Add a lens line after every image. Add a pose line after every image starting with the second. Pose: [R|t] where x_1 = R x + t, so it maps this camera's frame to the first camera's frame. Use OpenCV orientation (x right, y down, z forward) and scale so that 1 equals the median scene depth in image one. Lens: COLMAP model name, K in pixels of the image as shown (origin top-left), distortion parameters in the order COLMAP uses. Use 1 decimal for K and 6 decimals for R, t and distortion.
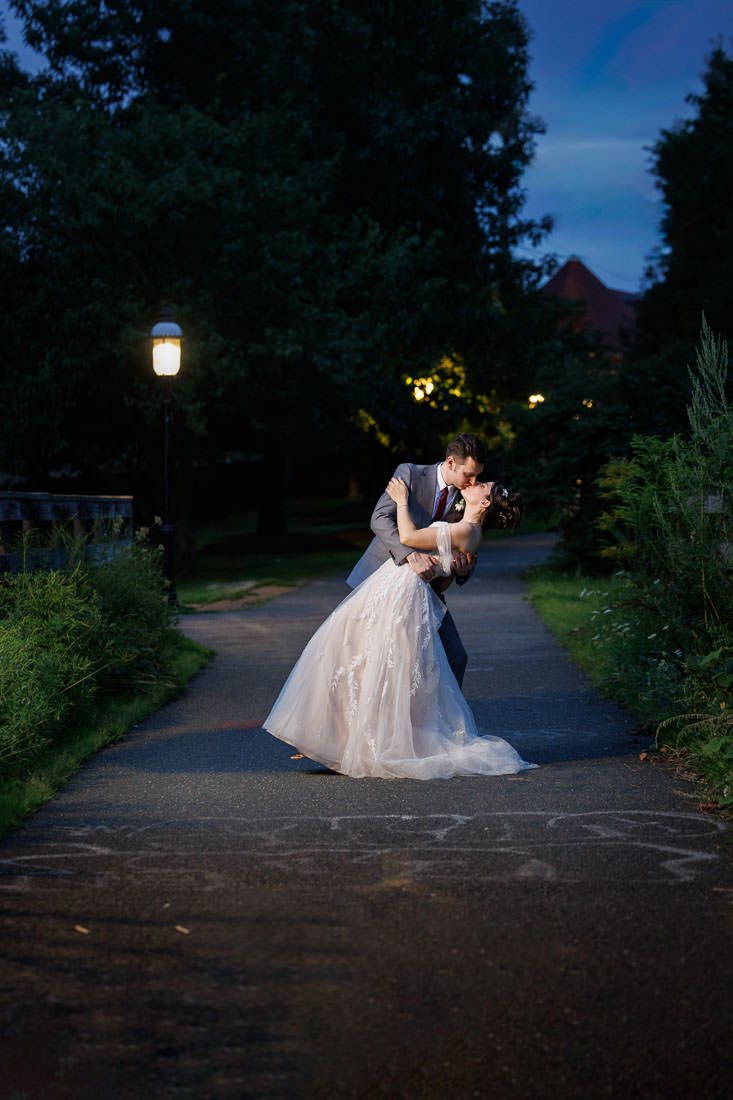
lens RADIAL K [[2896.2, 0, 366.5], [0, 2896.2, 550.0], [0, 0, 1]] dist [-0.136153, 0.316428]
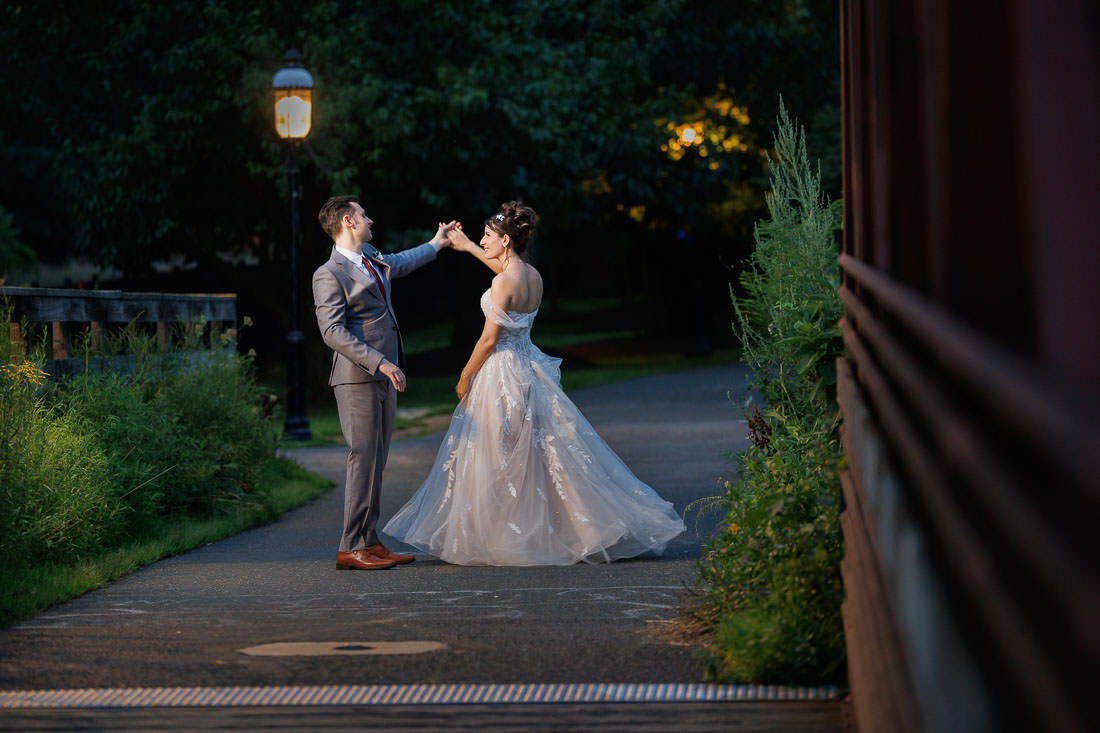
lens RADIAL K [[6567.5, 0, 550.0], [0, 6567.5, 366.5], [0, 0, 1]] dist [0.104035, -5.714621]
pose [[0.997667, -0.008377, -0.067748, 0.108001], [0.007817, 0.999933, -0.008520, 0.014784], [0.067815, 0.007971, 0.997666, -0.683103]]
